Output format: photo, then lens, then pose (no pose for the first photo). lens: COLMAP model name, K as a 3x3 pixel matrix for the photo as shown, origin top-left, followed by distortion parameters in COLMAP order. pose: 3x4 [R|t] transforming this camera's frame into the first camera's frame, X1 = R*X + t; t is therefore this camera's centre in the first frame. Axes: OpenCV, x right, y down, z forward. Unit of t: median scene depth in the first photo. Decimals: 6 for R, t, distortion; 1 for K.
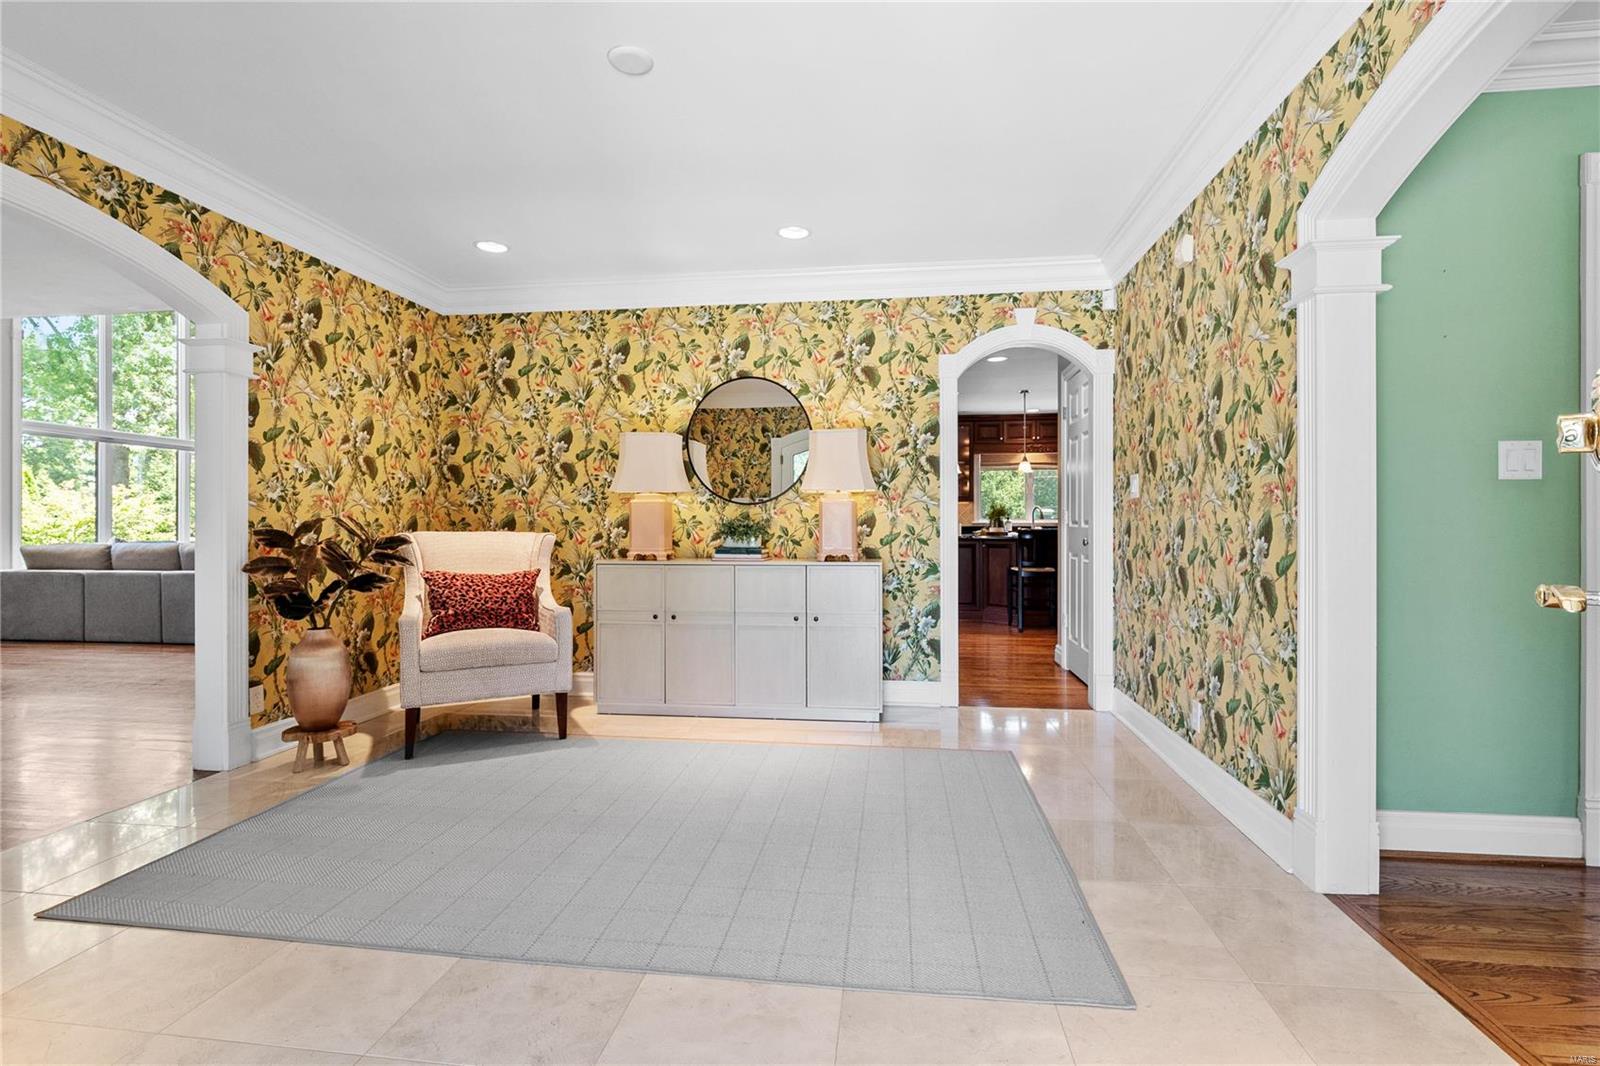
lens RADIAL K [[747.0, 0, 800.0], [0, 747.0, 533.0], [0, 0, 1]] dist [-0.001634, -0.000527]
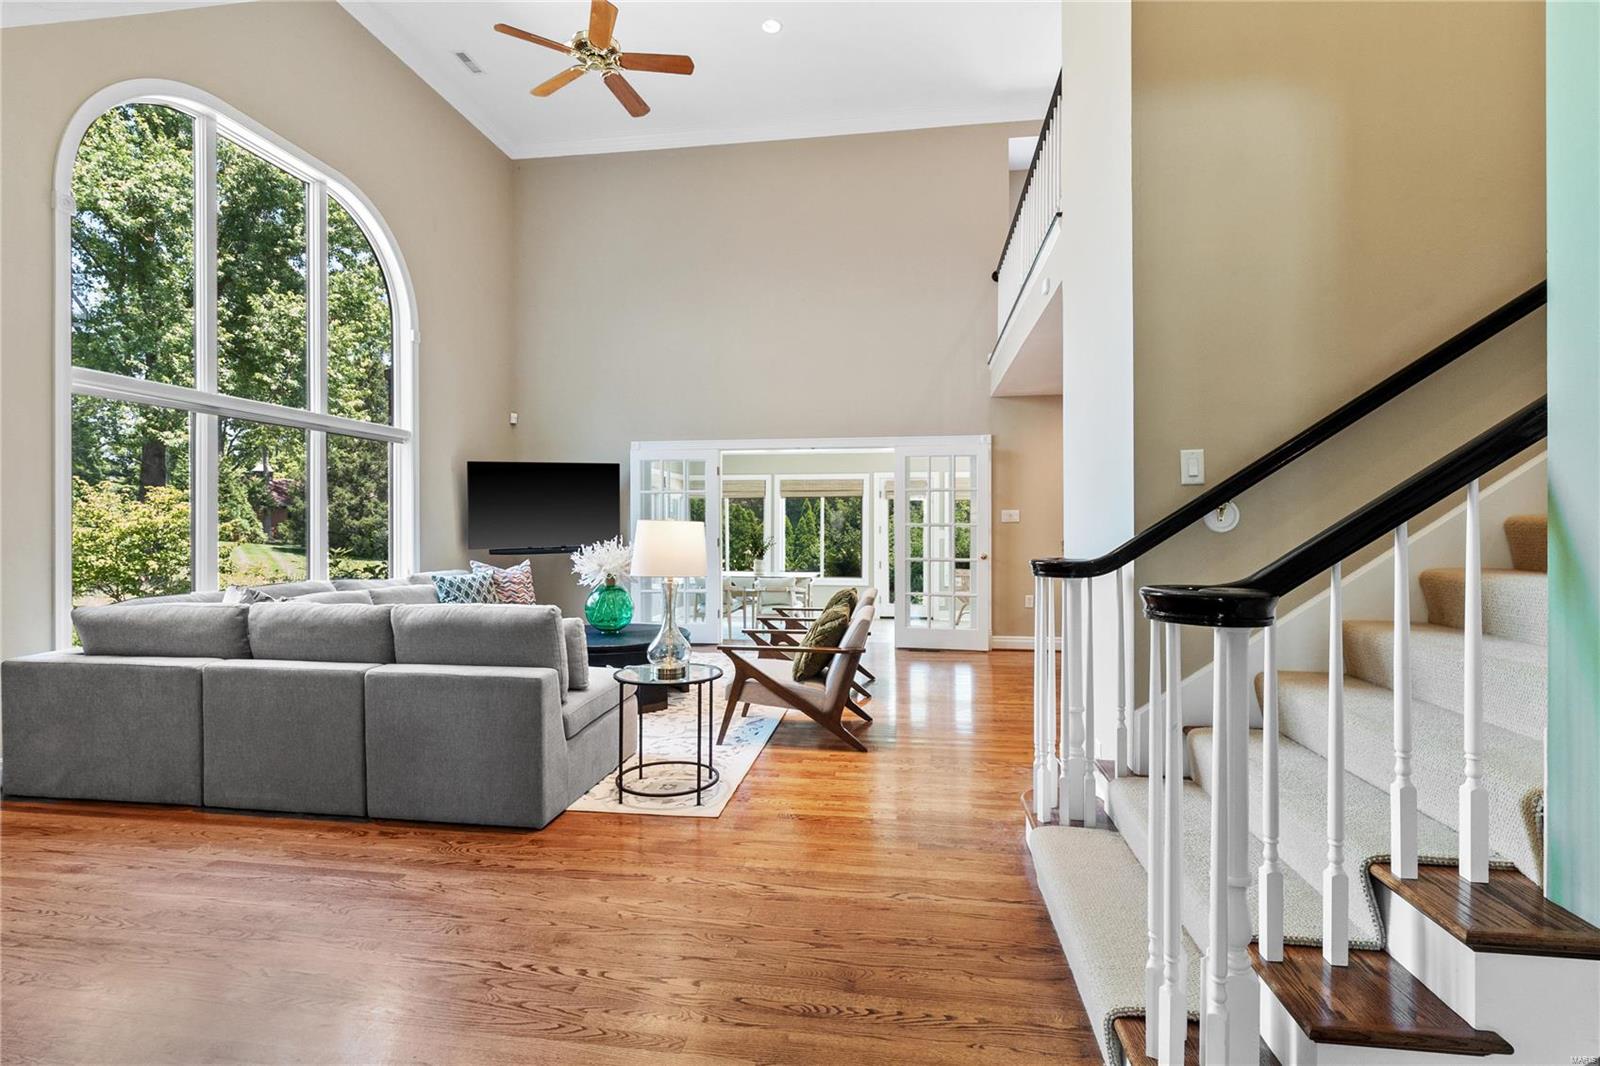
lens RADIAL K [[754.0, 0, 814.4], [0, 754.0, 532.3], [0, 0, 1]] dist [-0.022890, 0.000286]
pose [[0.999988, -0.002329, 0.004222, -0.562578], [0.002327, 0.999997, 0.000492, -0.034495], [-0.004223, -0.000482, 0.999991, 0.514372]]
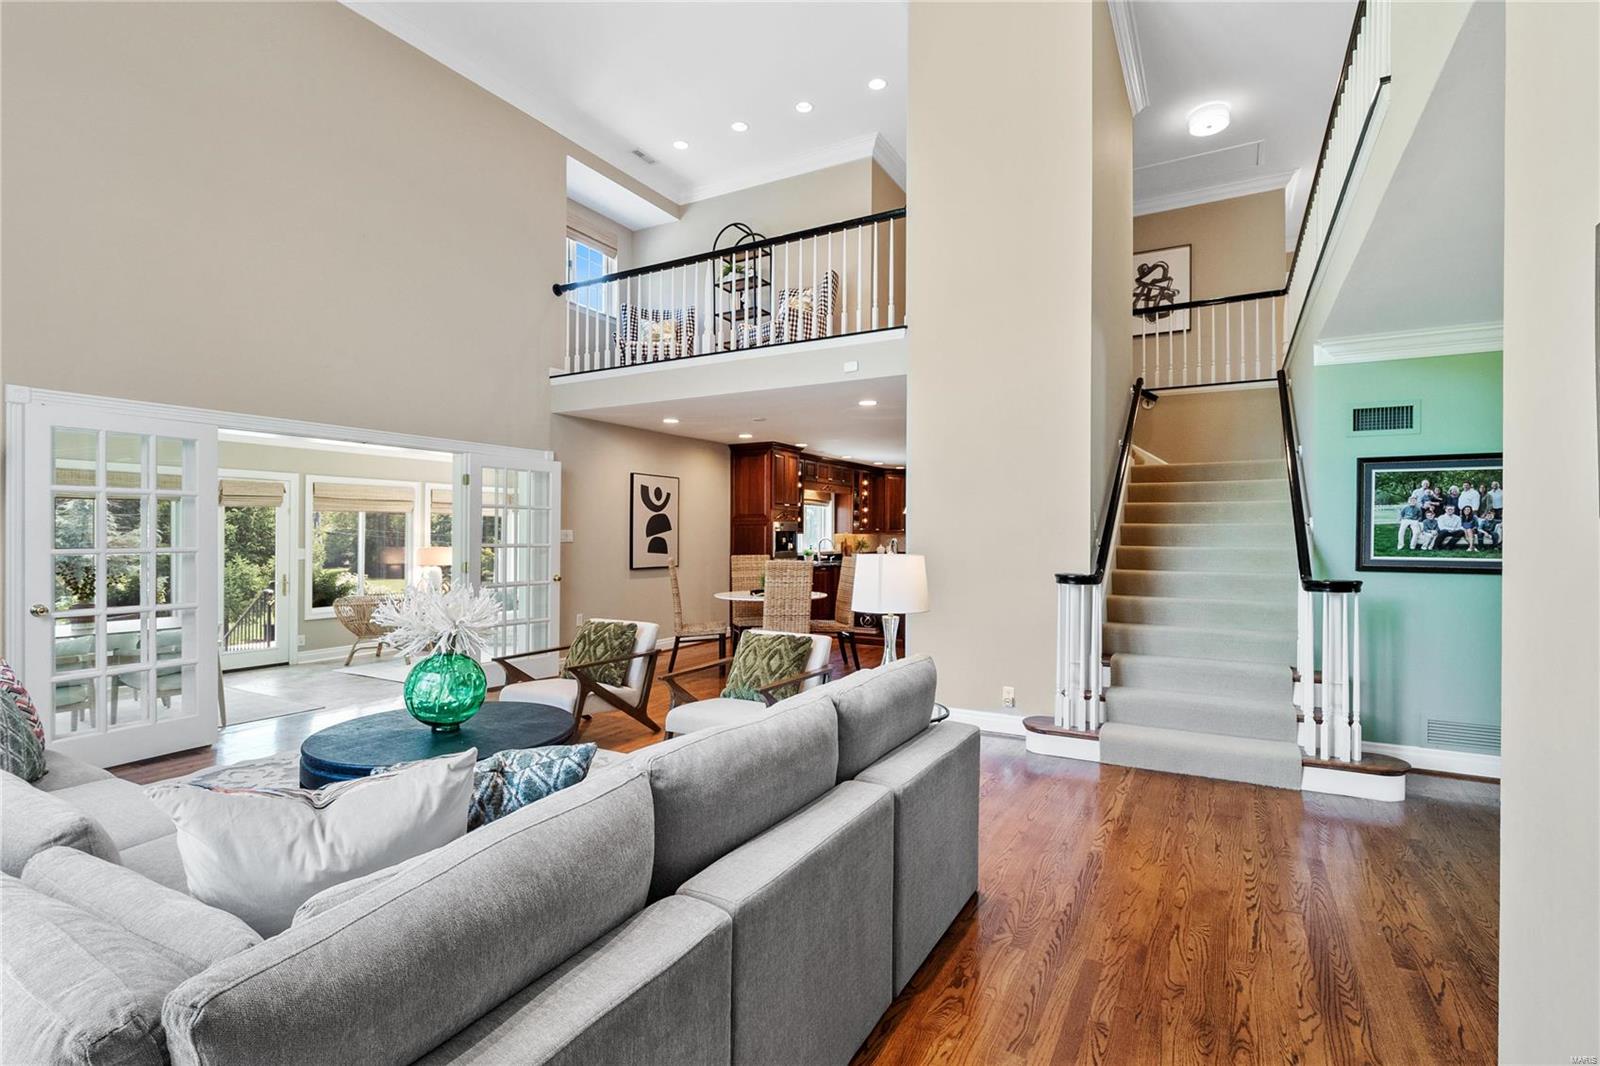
lens RADIAL K [[747.0, 0, 800.0], [0, 747.0, 533.0], [0, 0, 1]] dist [-0.001634, -0.000527]
pose [[0.370975, 0.000092, 0.928643, -1.153060], [0.005418, 0.999983, -0.002263, -0.056759], [-0.928627, 0.005871, 0.370968, 0.898772]]
